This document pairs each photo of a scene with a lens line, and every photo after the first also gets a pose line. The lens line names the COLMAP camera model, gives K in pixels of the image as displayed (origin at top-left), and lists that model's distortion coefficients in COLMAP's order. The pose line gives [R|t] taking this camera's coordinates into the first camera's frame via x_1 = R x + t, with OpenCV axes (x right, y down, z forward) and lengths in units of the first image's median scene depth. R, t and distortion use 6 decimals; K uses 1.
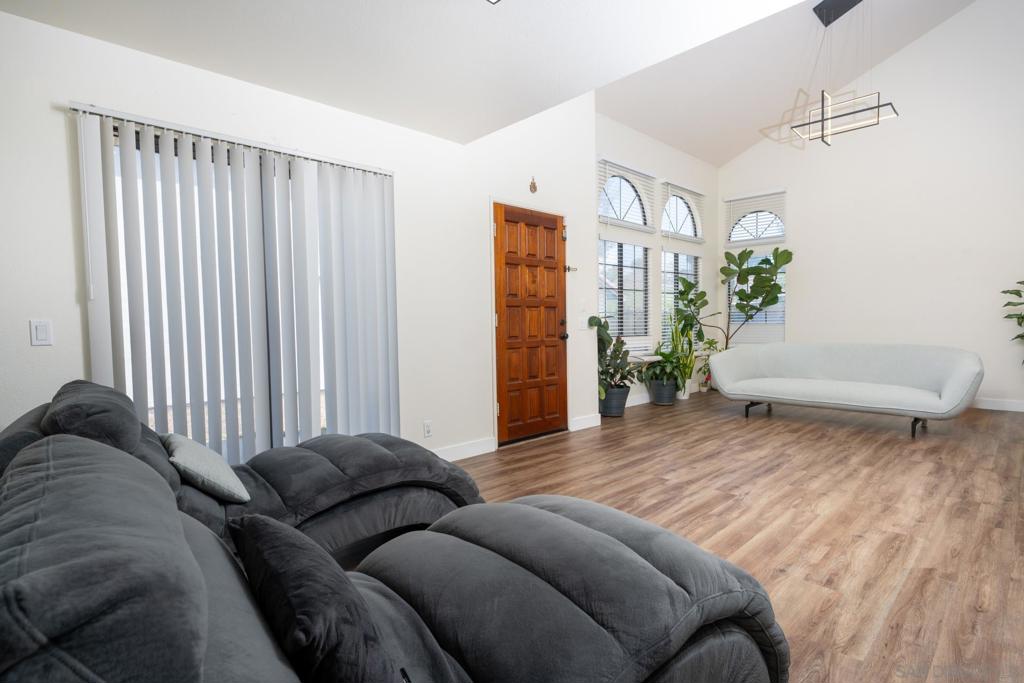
lens RADIAL K [[507.7, 0, 510.8], [0, 507.7, 342.2], [0, 0, 1]] dist [0.005829, 0.000410]
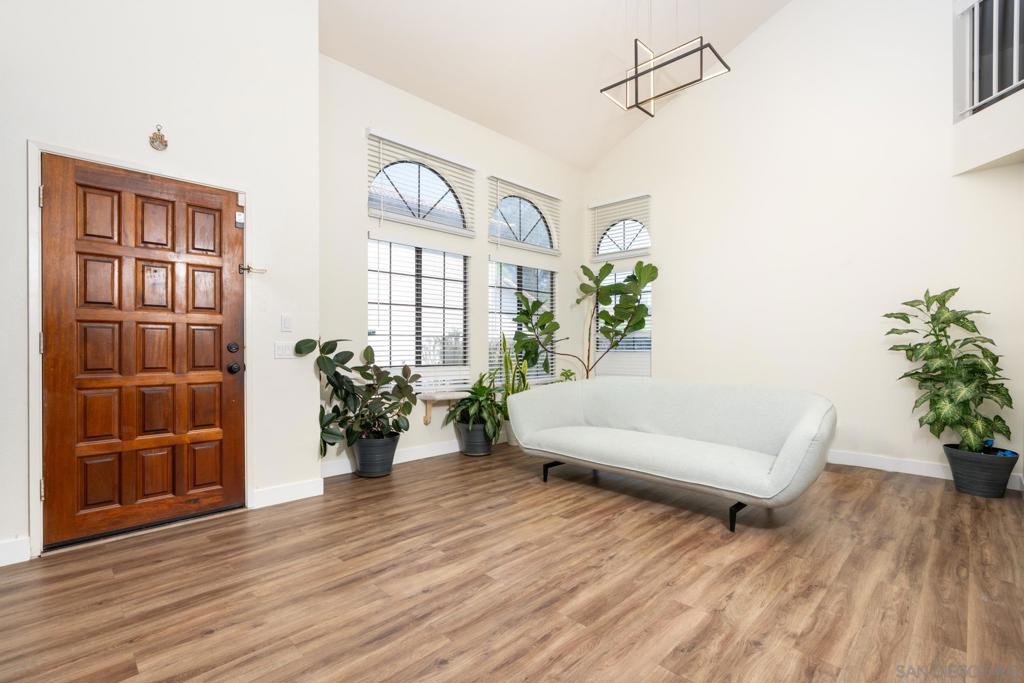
lens RADIAL K [[468.6, 0, 513.8], [0, 468.6, 345.7], [0, 0, 1]] dist [-0.001426, 0.001063]
pose [[0.999698, 0.014147, 0.020106, 0.328369], [-0.013324, 0.999091, -0.040493, -0.015124], [-0.020661, 0.040213, 0.998978, 0.263671]]
